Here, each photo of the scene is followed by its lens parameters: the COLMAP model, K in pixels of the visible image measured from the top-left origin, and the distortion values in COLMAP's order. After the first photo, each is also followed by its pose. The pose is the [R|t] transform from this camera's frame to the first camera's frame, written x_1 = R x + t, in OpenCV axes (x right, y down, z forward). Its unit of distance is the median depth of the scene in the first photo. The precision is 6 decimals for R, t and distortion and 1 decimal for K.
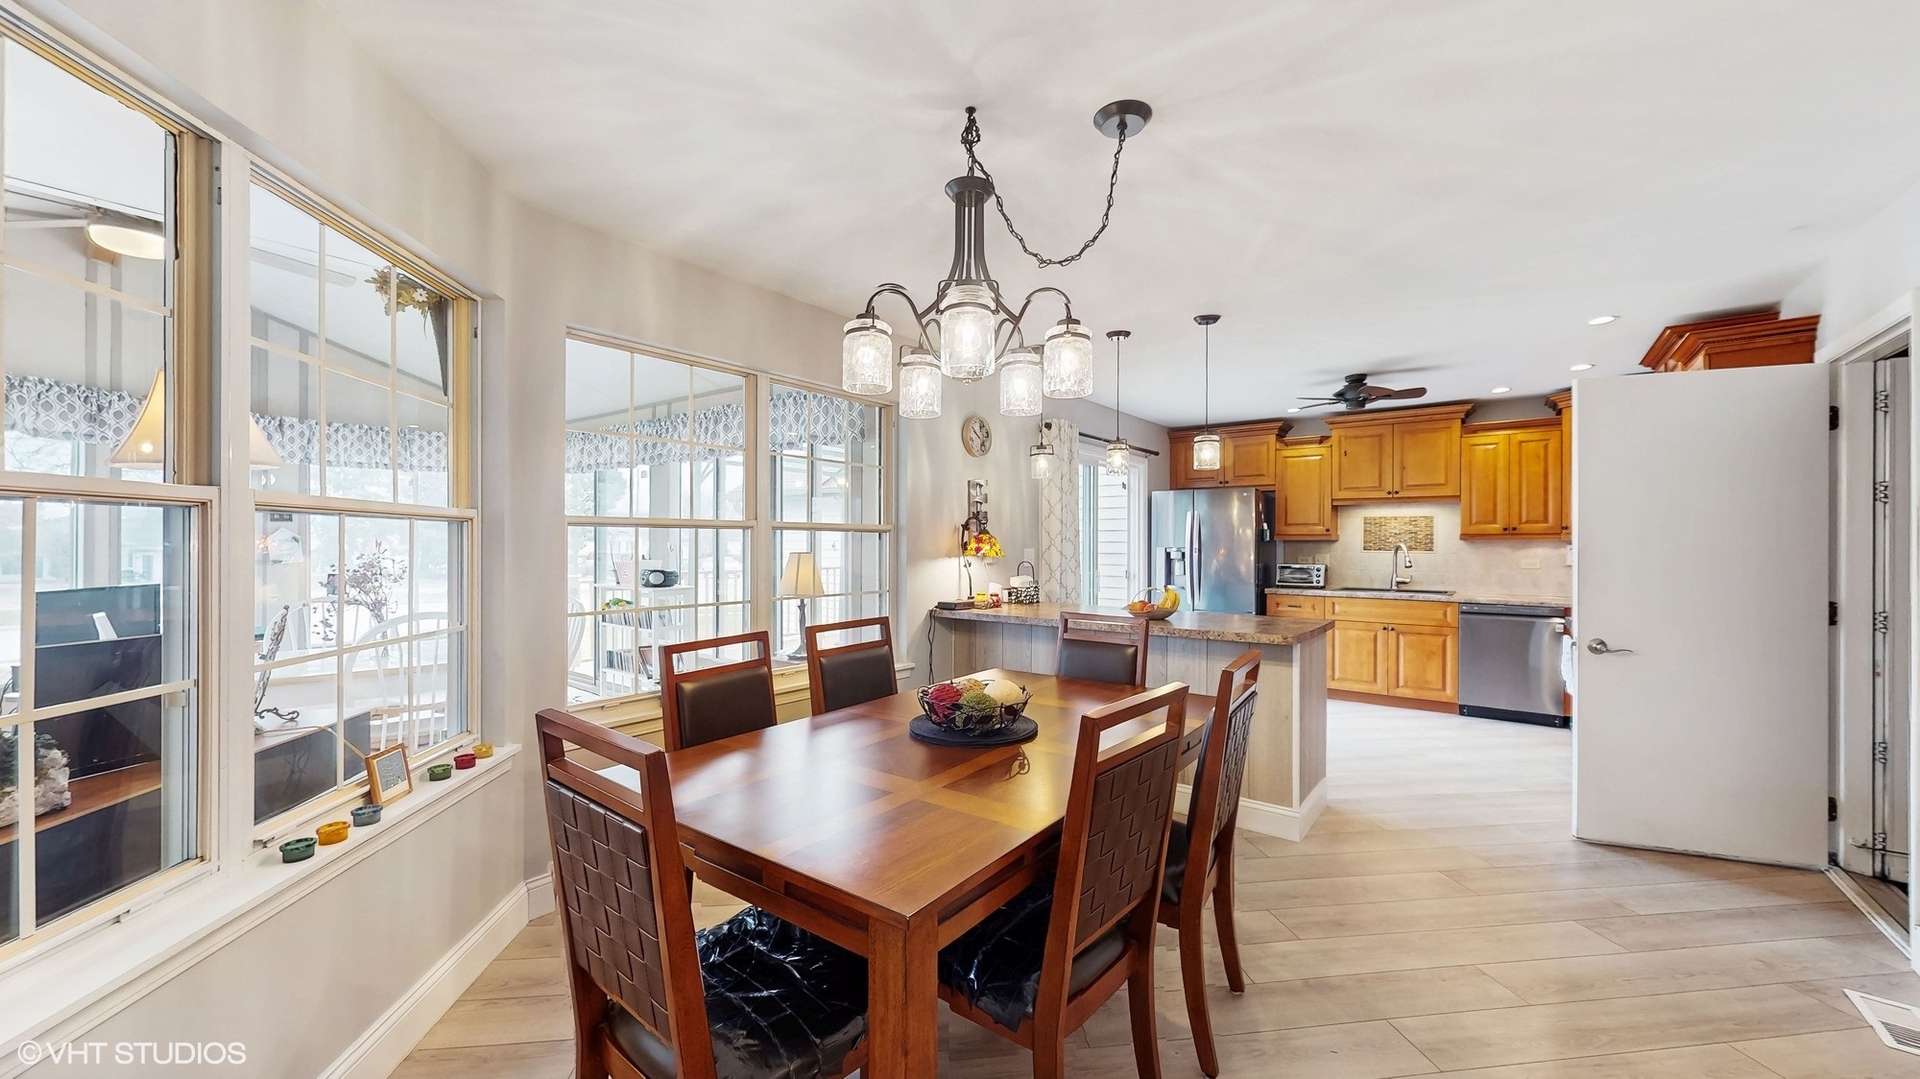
lens RADIAL K [[714.2, 0, 961.0], [0, 714.2, 543.2], [0, 0, 1]] dist [-0.000635, -0.000045]
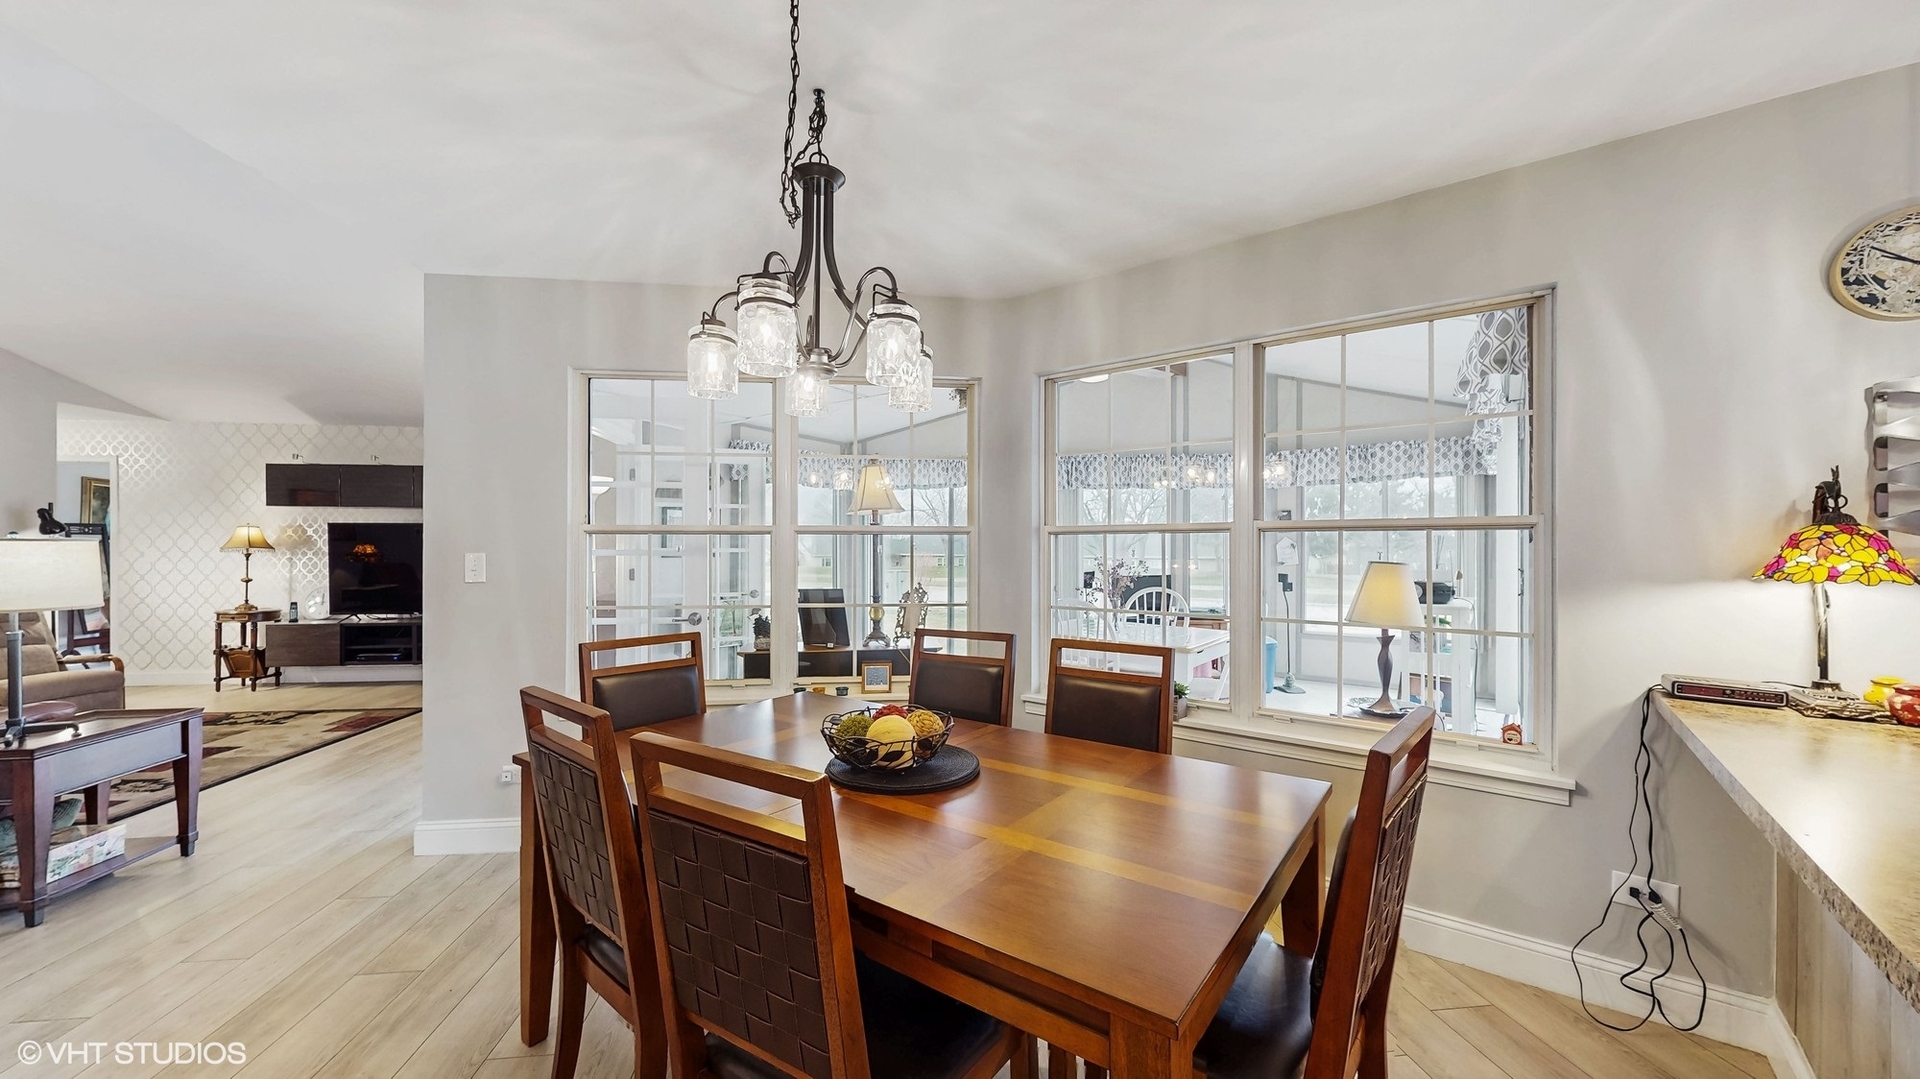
lens RADIAL K [[714.2, 0, 969.1], [0, 714.2, 553.0], [0, 0, 1]] dist [-0.000635, -0.000045]
pose [[-0.012450, 0.005340, -0.999908, 0.391798], [0.001748, 0.999984, 0.005319, -0.000433], [0.999921, -0.001682, -0.012460, 0.491843]]
